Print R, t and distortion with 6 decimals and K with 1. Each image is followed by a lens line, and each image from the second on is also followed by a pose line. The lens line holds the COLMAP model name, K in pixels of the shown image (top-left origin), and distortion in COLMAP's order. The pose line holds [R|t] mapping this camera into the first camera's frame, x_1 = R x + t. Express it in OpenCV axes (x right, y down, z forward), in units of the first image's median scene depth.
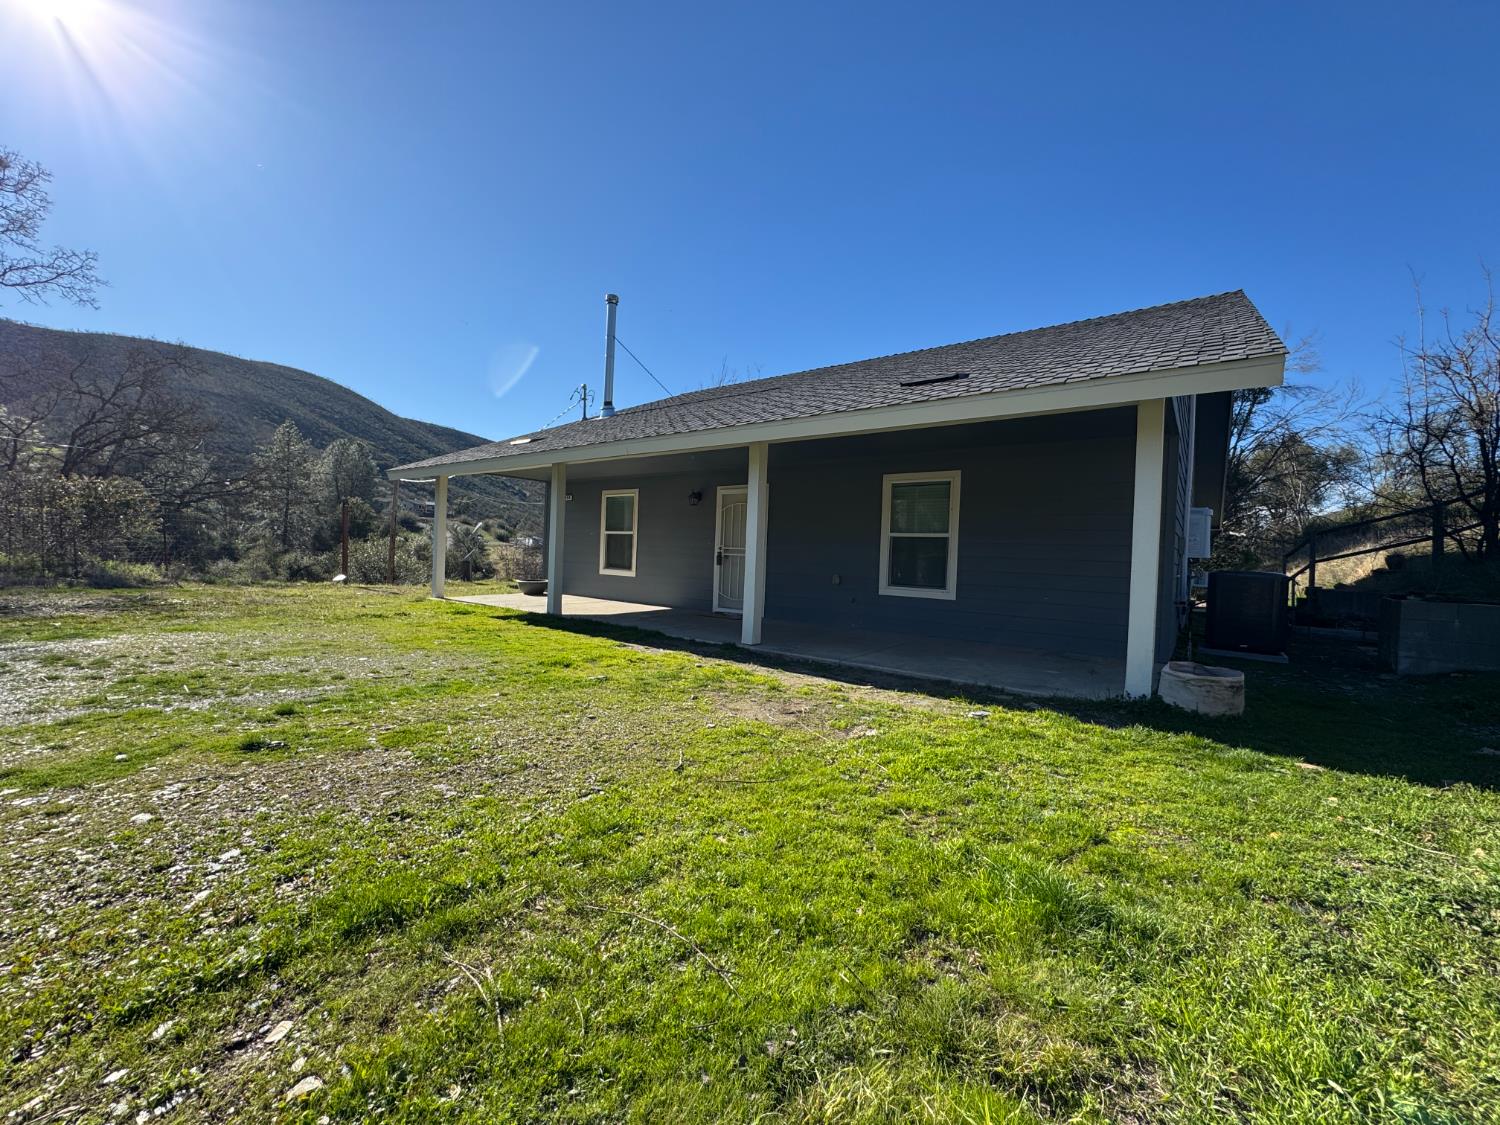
lens RADIAL K [[601.6, 0, 745.1], [0, 601.6, 559.4], [0, 0, 1]] dist [-0.004250, 0.002192]
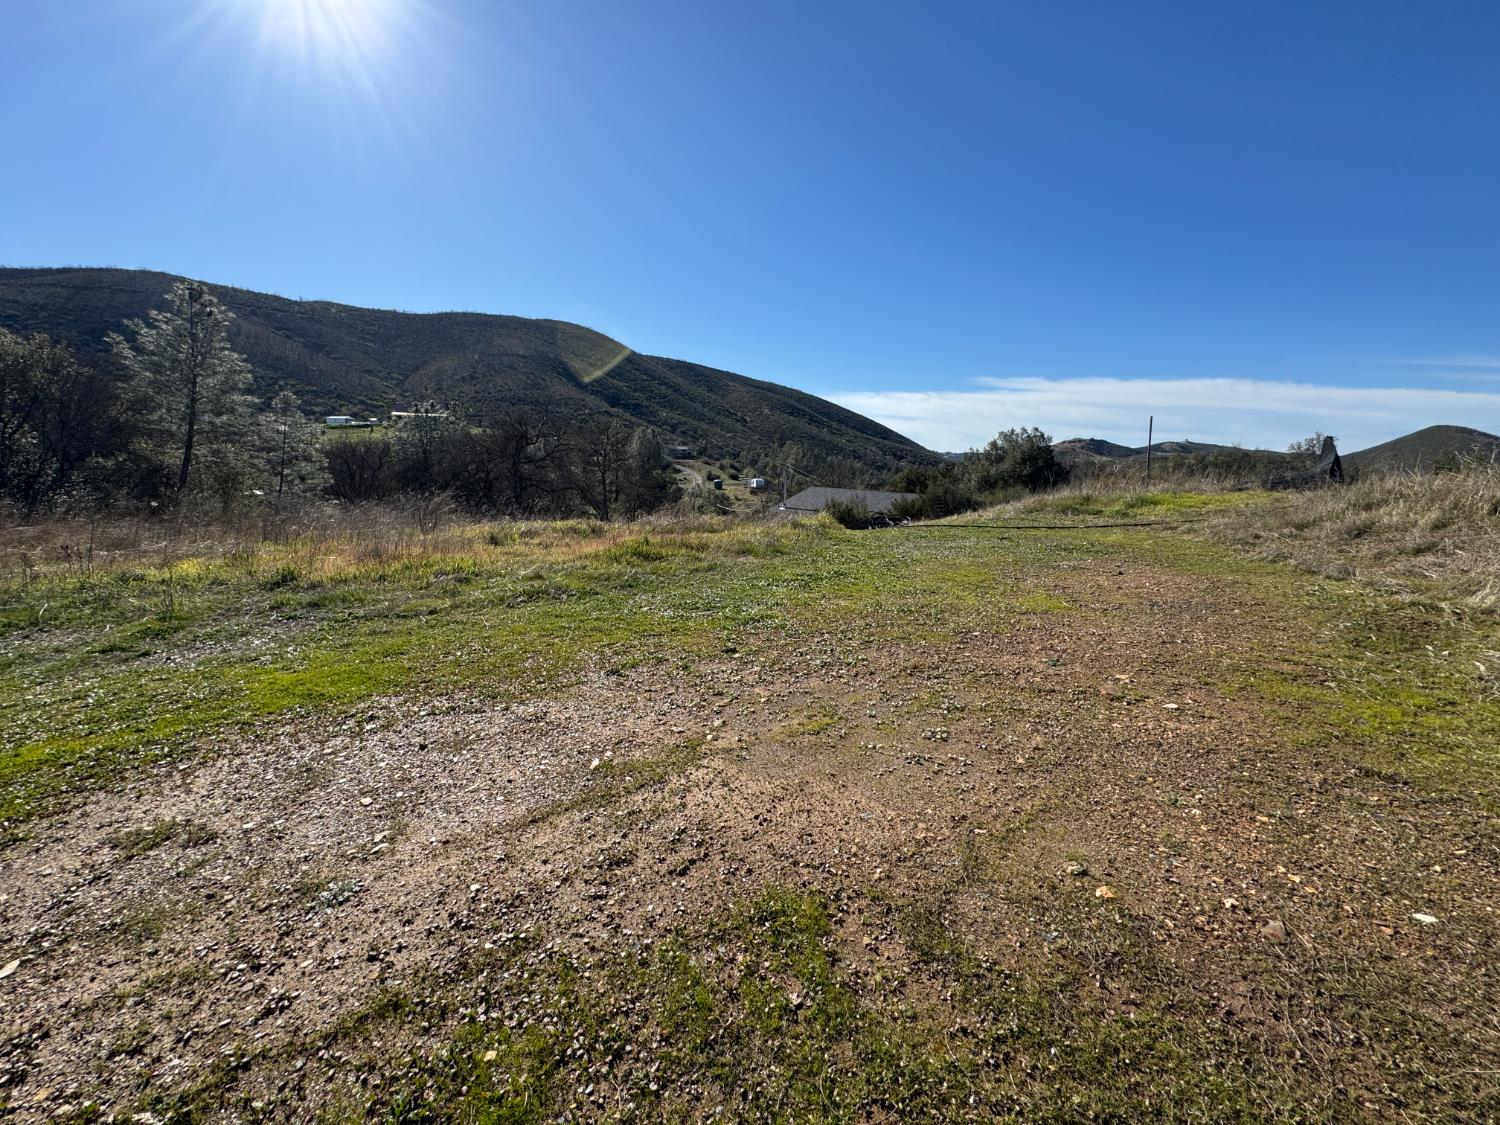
lens RADIAL K [[601.6, 0, 754.2], [0, 601.6, 560.7], [0, 0, 1]] dist [-0.004250, 0.002192]
pose [[0.943830, 0.039934, -0.328010, 0.102693], [0.006951, 0.990051, 0.140537, -0.052492], [0.330359, -0.134923, 0.934162, -0.319918]]
